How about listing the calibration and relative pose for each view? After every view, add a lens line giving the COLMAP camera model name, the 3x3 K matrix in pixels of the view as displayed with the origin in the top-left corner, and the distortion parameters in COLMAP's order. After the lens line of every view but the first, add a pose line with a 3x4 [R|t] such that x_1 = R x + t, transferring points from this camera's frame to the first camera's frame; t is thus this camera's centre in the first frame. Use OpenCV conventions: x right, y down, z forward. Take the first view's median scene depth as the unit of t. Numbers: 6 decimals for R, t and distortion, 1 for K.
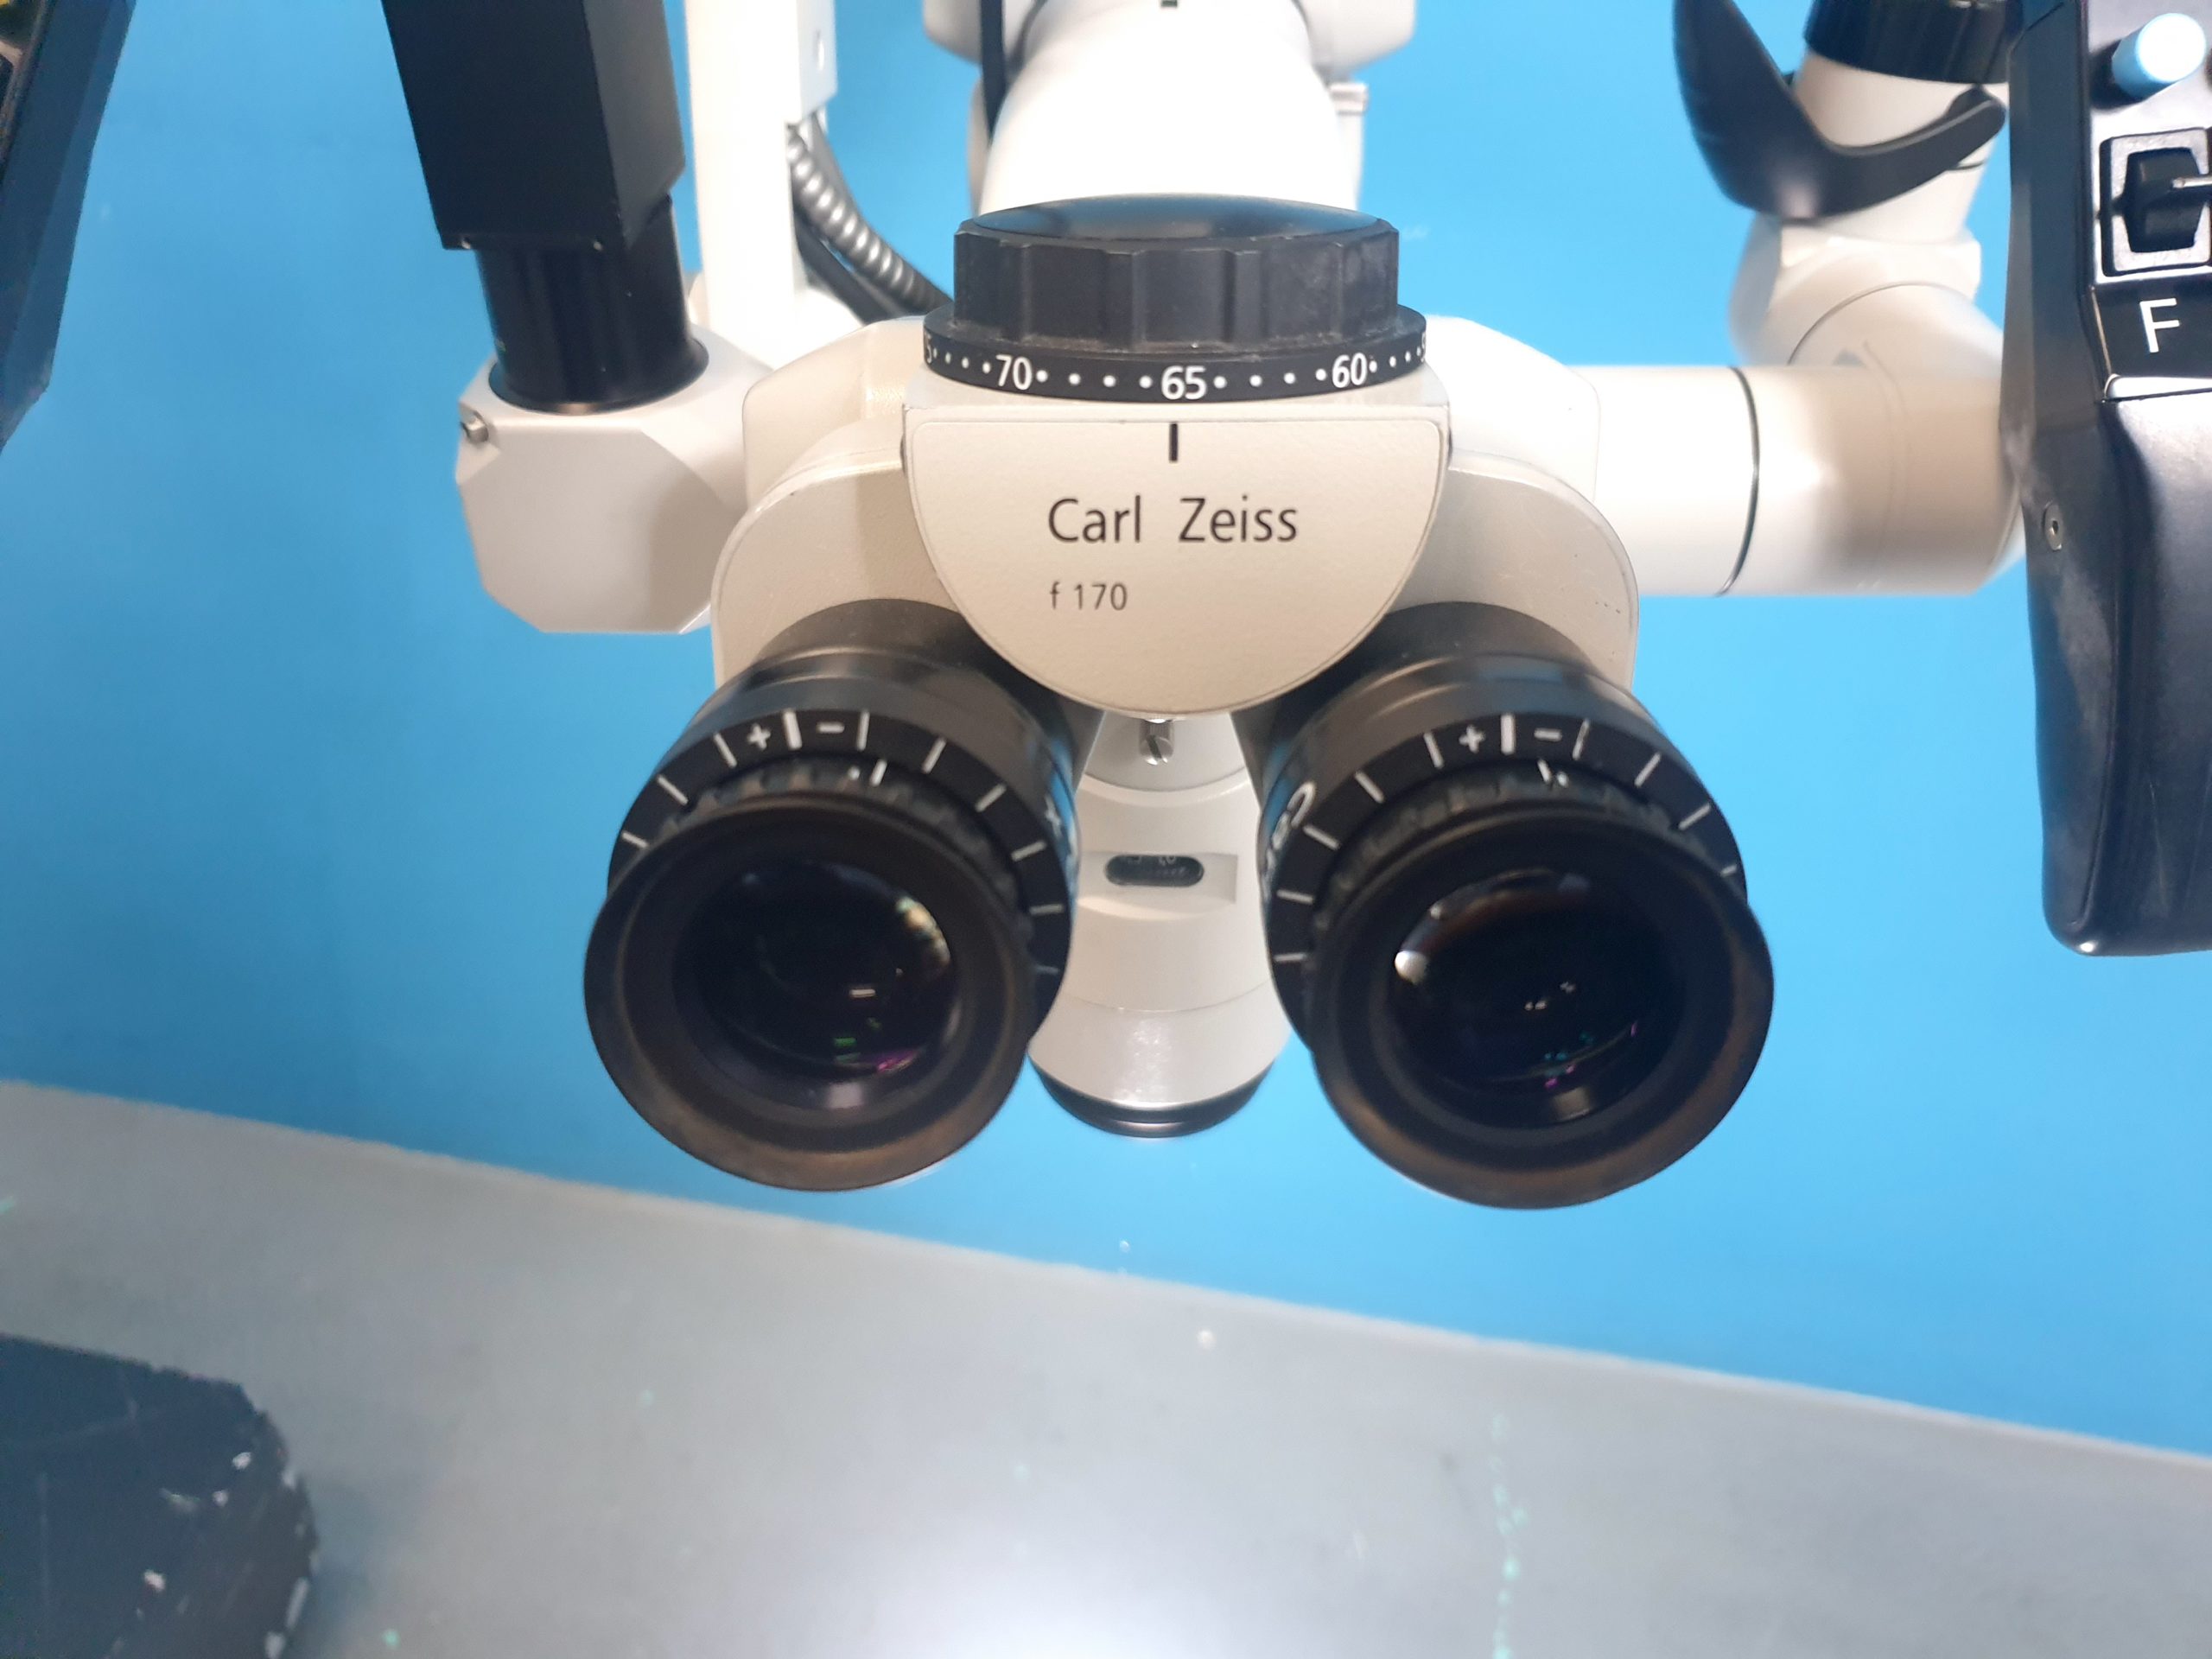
lens RADIAL K [[1785.5, 0, 1093.0], [0, 1785.5, 847.9], [0, 0, 1]] dist [0.009628, -0.015277]
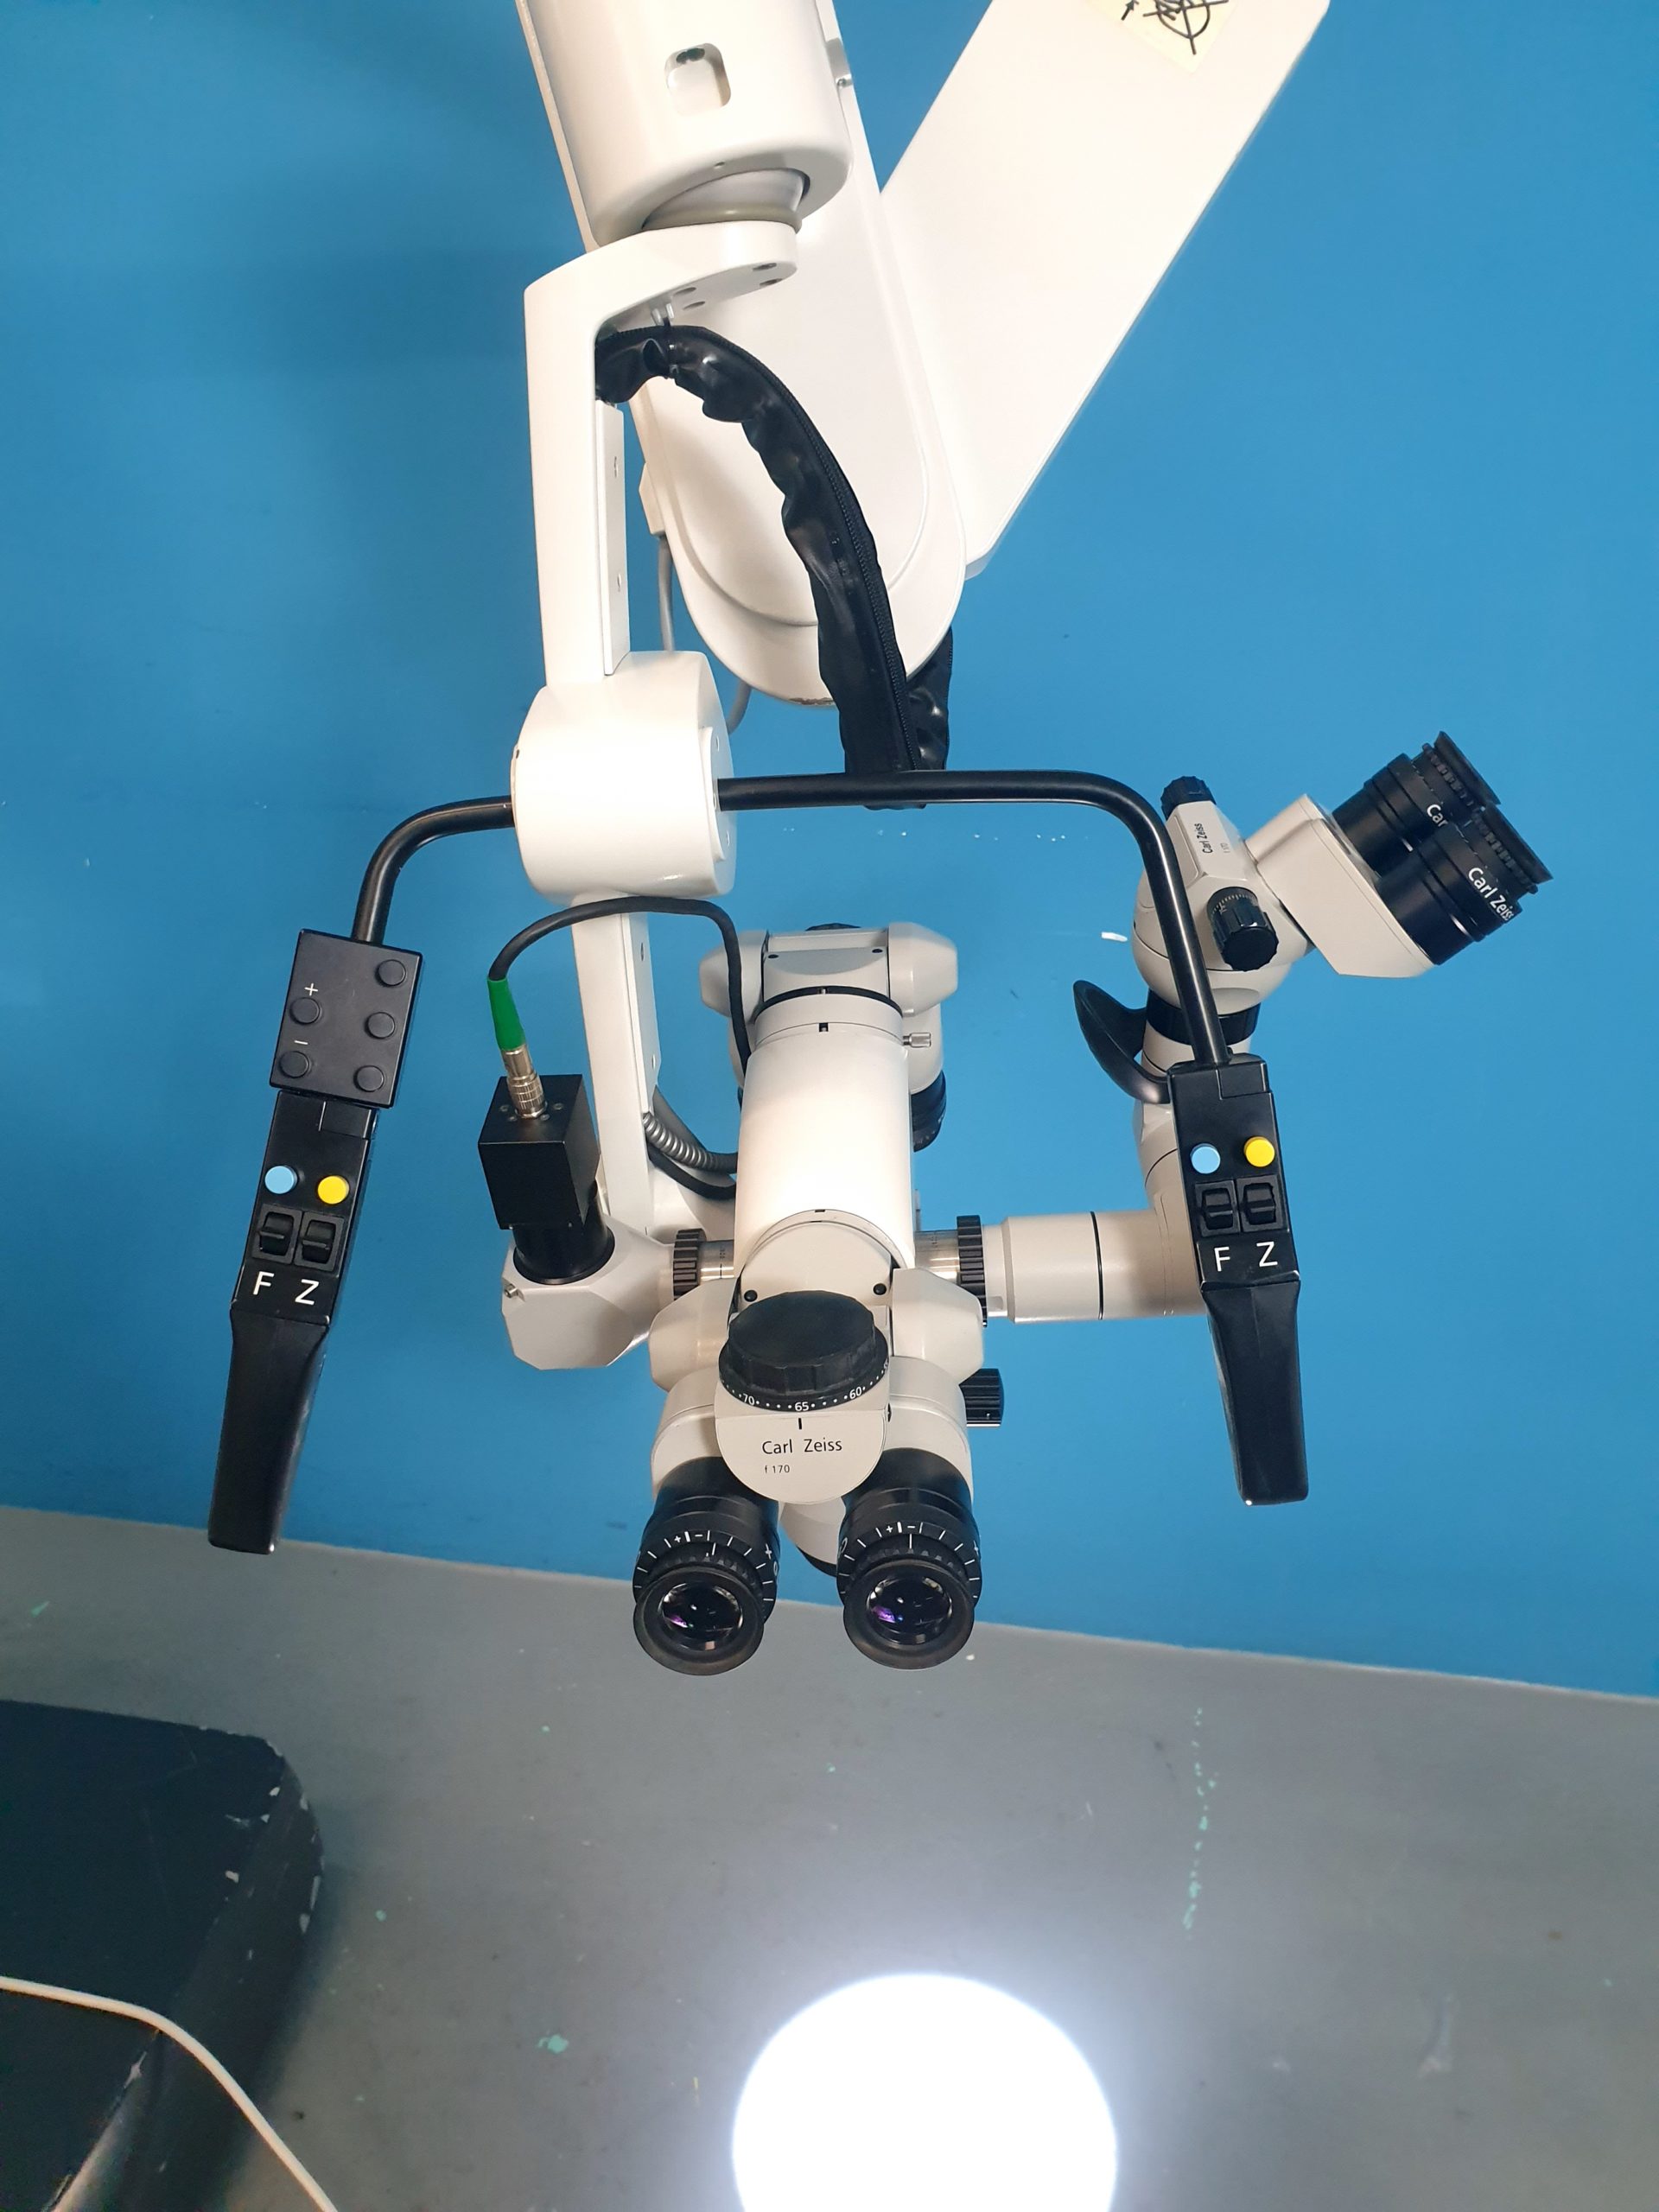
lens RADIAL K [[1785.5, 0, 848.5], [0, 1785.5, 1097.7], [0, 0, 1]] dist [0.009628, -0.015277]
pose [[0.997657, -0.063860, -0.024561, 0.134364], [0.063166, 0.997609, -0.028051, -0.388705], [0.026293, 0.026434, 0.999305, -1.185164]]
